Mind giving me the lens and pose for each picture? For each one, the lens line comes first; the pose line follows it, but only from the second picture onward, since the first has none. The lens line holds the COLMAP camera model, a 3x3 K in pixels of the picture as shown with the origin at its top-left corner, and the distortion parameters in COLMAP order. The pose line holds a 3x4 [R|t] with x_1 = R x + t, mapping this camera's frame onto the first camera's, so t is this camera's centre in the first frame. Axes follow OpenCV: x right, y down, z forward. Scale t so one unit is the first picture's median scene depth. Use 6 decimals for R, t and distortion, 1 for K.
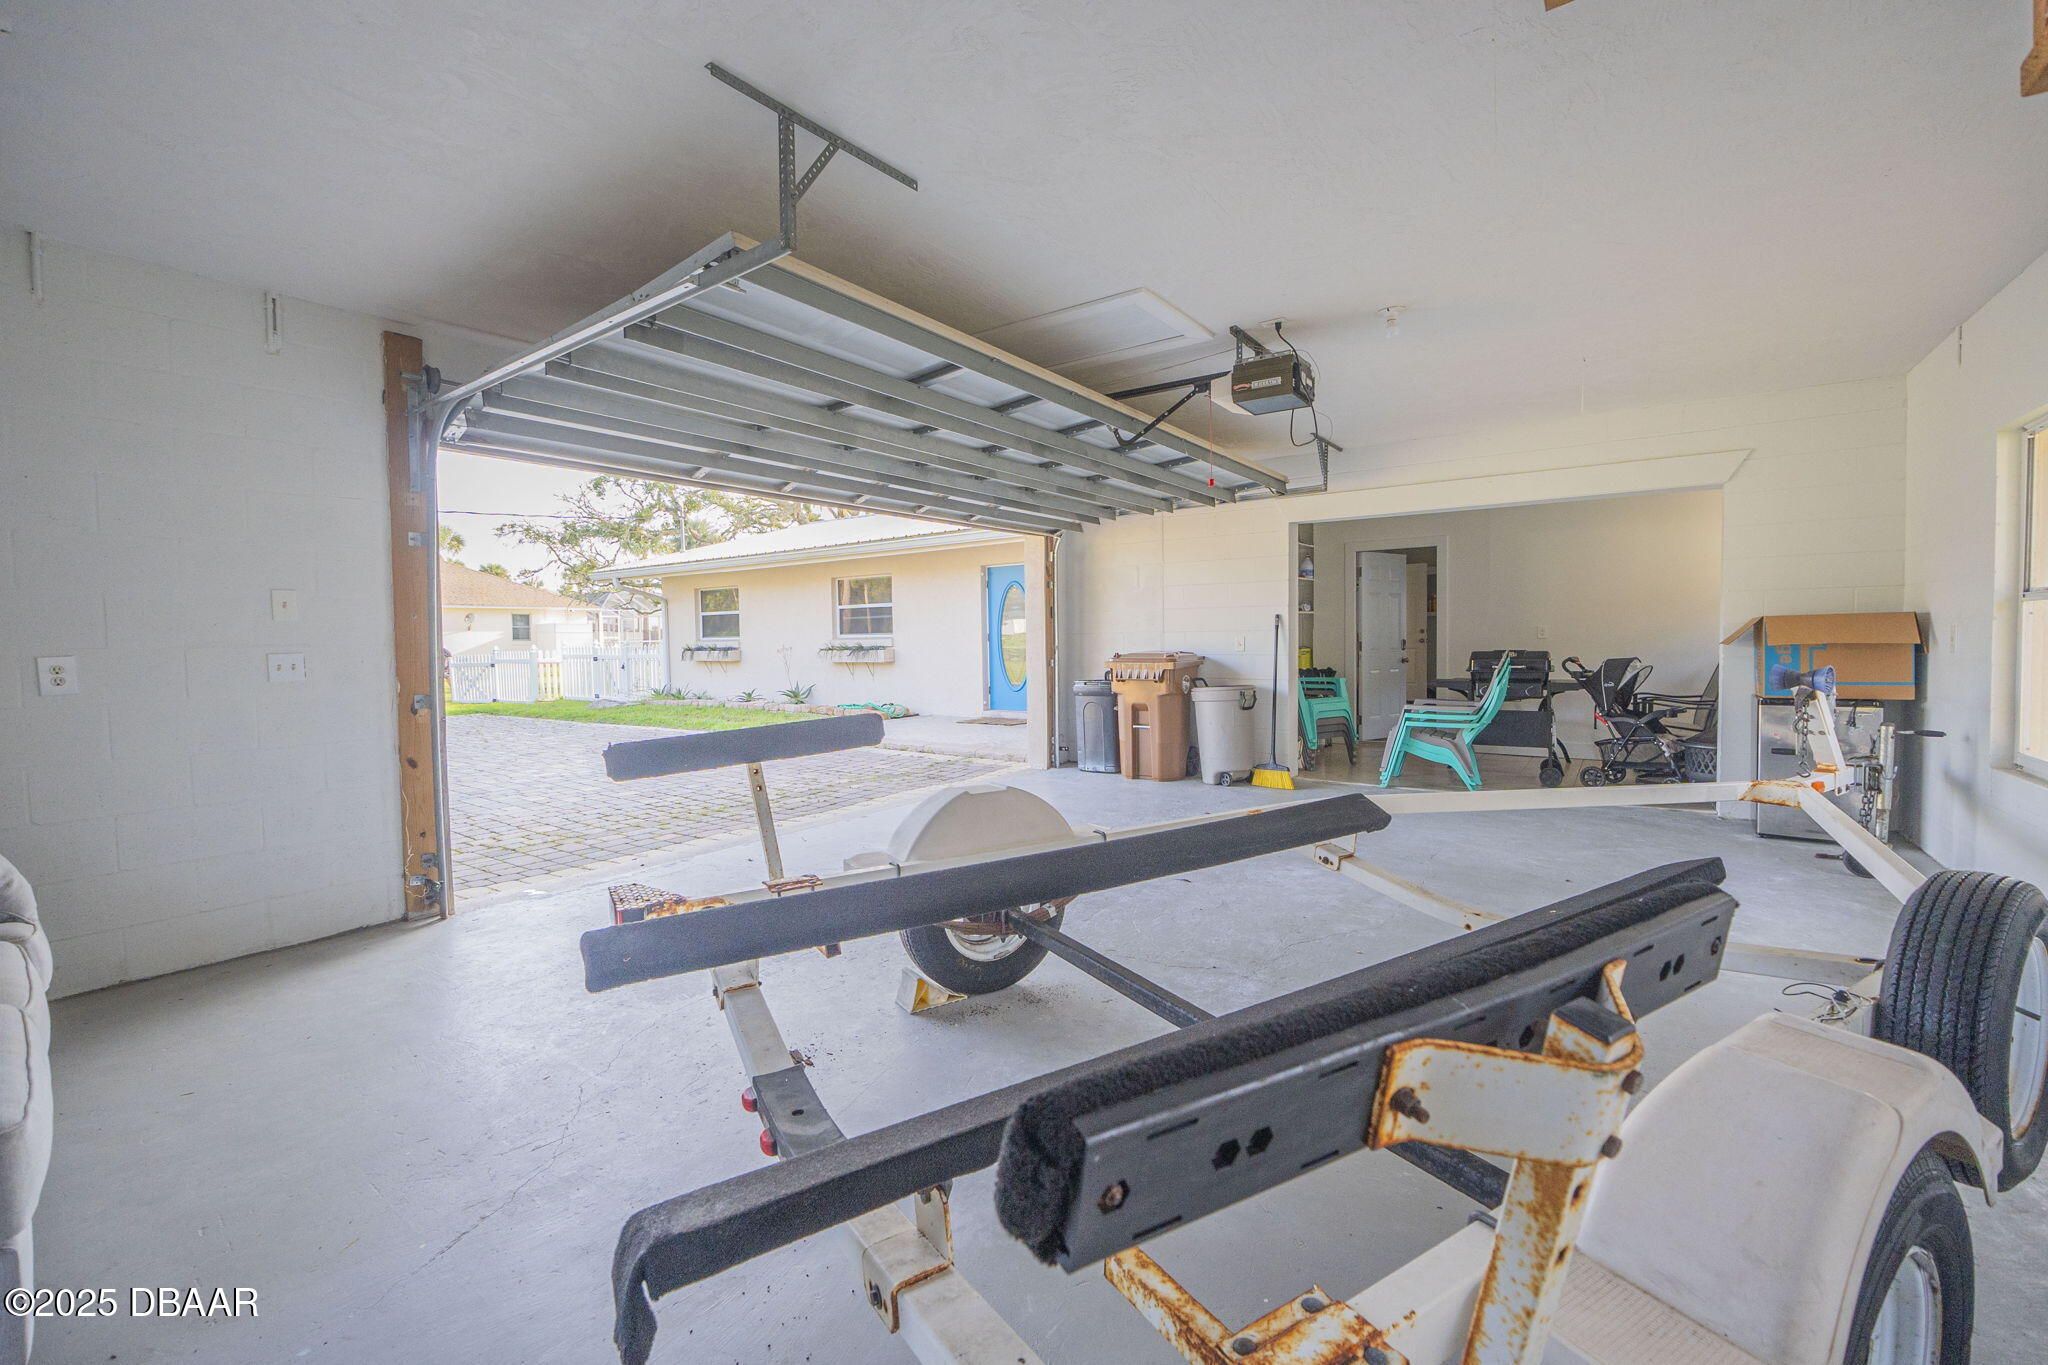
lens RADIAL K [[851.4, 0, 1030.6], [0, 851.4, 672.6], [0, 0, 1]] dist [0.000548, 0.000077]
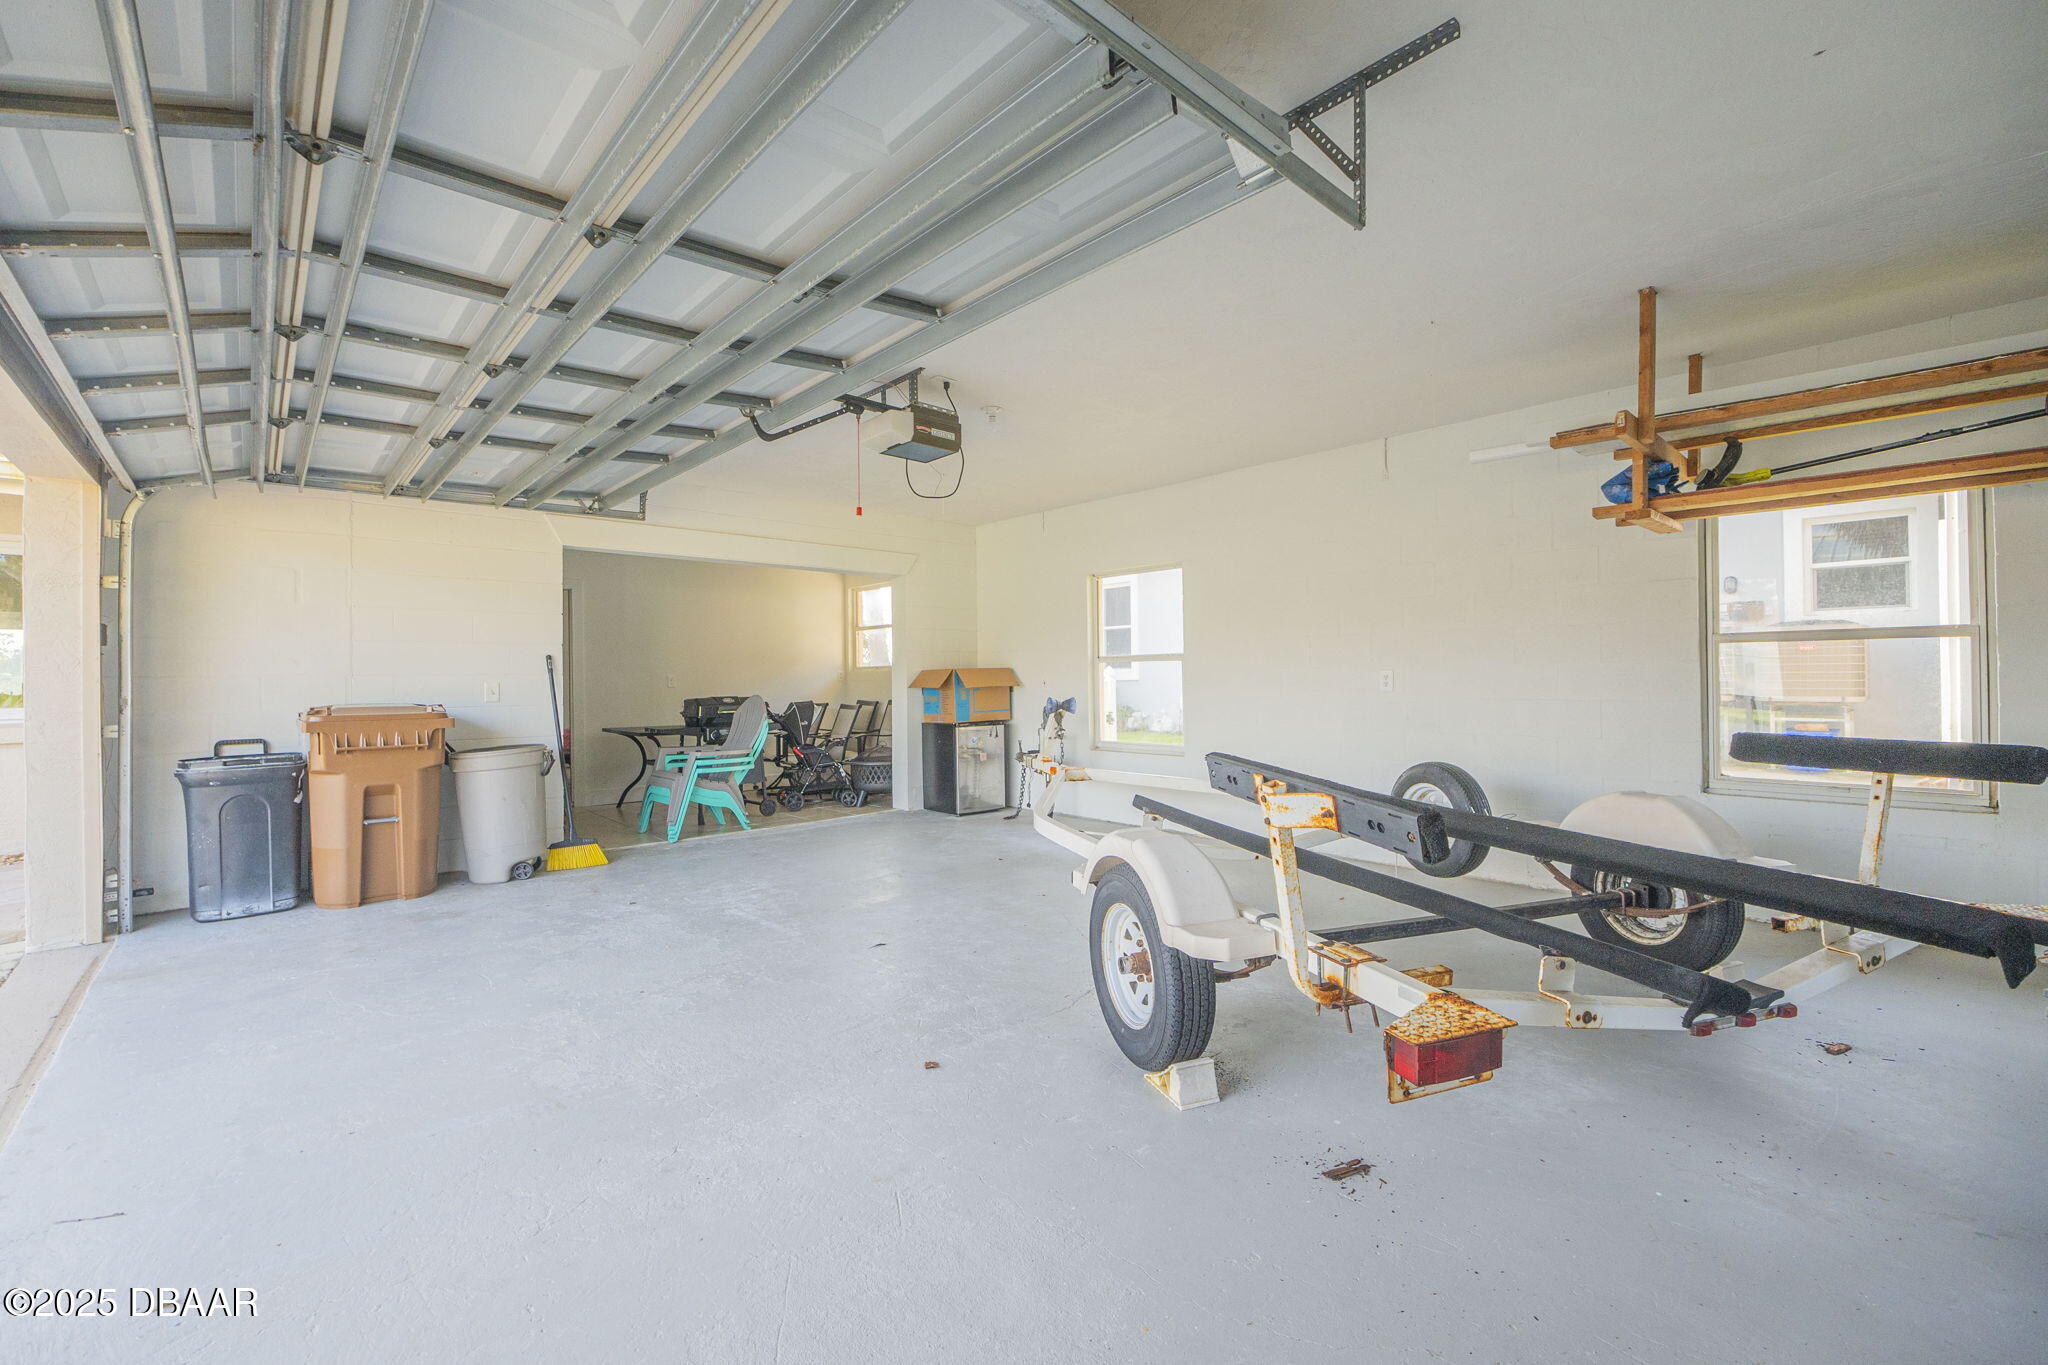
lens RADIAL K [[851.4, 0, 1030.6], [0, 851.4, 672.6], [0, 0, 1]] dist [0.000548, 0.000077]
pose [[0.220210, 0.015924, 0.975323, -0.404167], [0.048175, 0.998469, -0.027179, -0.007191], [-0.974262, 0.052971, 0.219105, 0.382214]]
